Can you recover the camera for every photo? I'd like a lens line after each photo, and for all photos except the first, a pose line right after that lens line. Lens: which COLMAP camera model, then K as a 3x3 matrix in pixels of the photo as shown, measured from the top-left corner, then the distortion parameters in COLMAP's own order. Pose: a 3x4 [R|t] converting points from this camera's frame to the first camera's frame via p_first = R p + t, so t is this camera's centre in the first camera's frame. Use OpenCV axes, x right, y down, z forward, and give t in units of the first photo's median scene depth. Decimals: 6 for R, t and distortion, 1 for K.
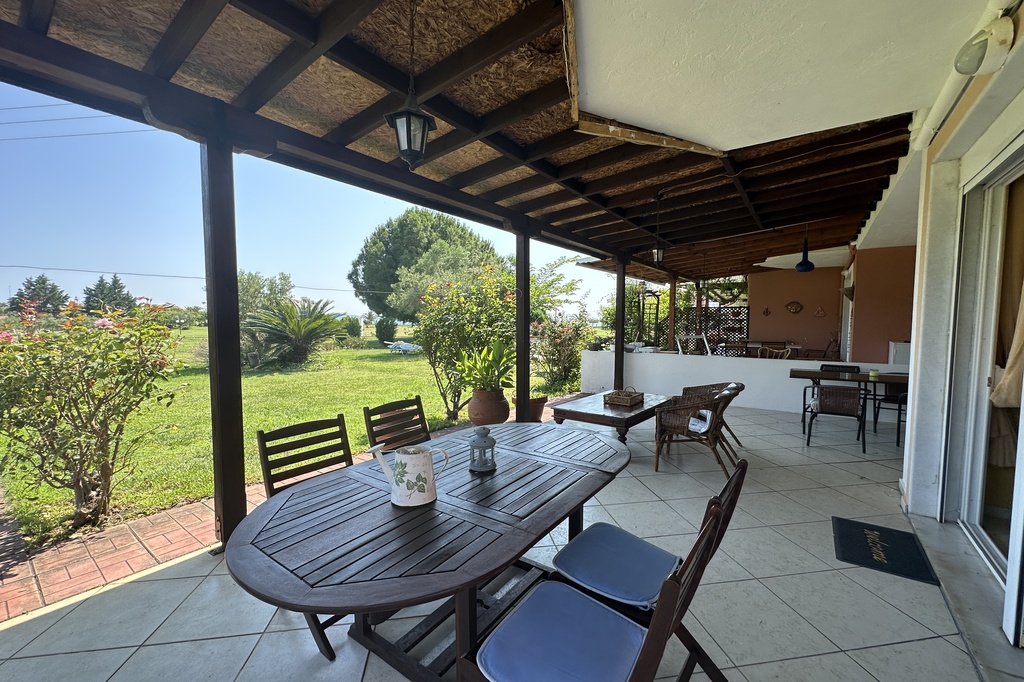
lens RADIAL K [[410.5, 0, 512.1], [0, 410.5, 345.3], [0, 0, 1]] dist [-0.000673, 0.000127]
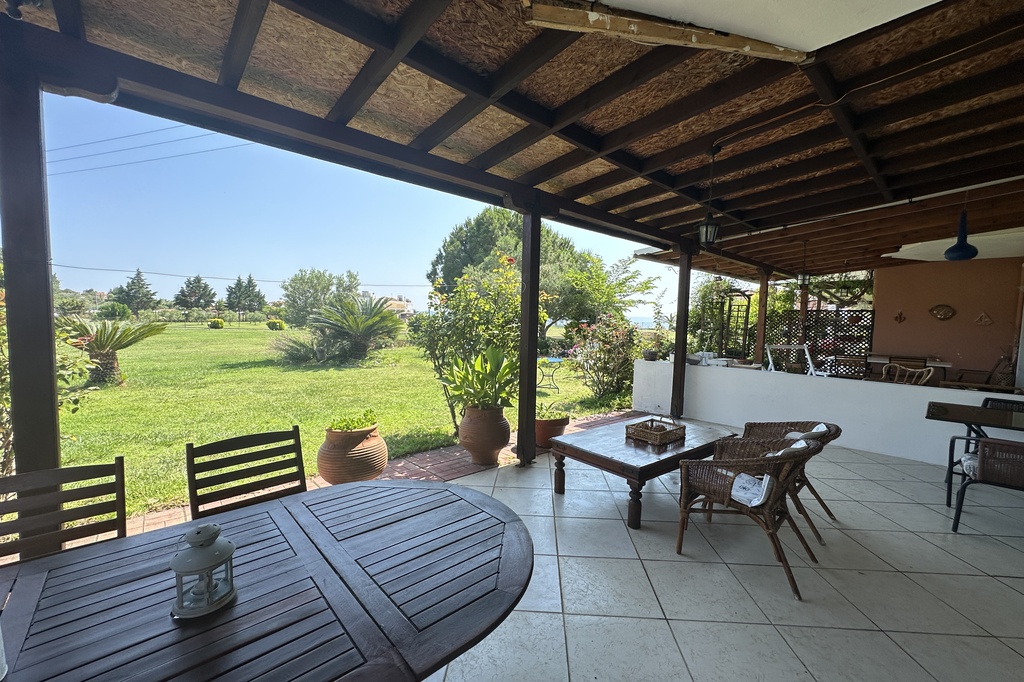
lens RADIAL K [[407.3, 0, 513.7], [0, 407.3, 346.5], [0, 0, 1]] dist [-0.001827, 0.000013]
pose [[0.977268, 0.033596, -0.209327, 0.096852], [-0.032858, 0.999435, 0.007005, -0.011152], [0.209445, 0.000033, 0.977821, 0.133262]]
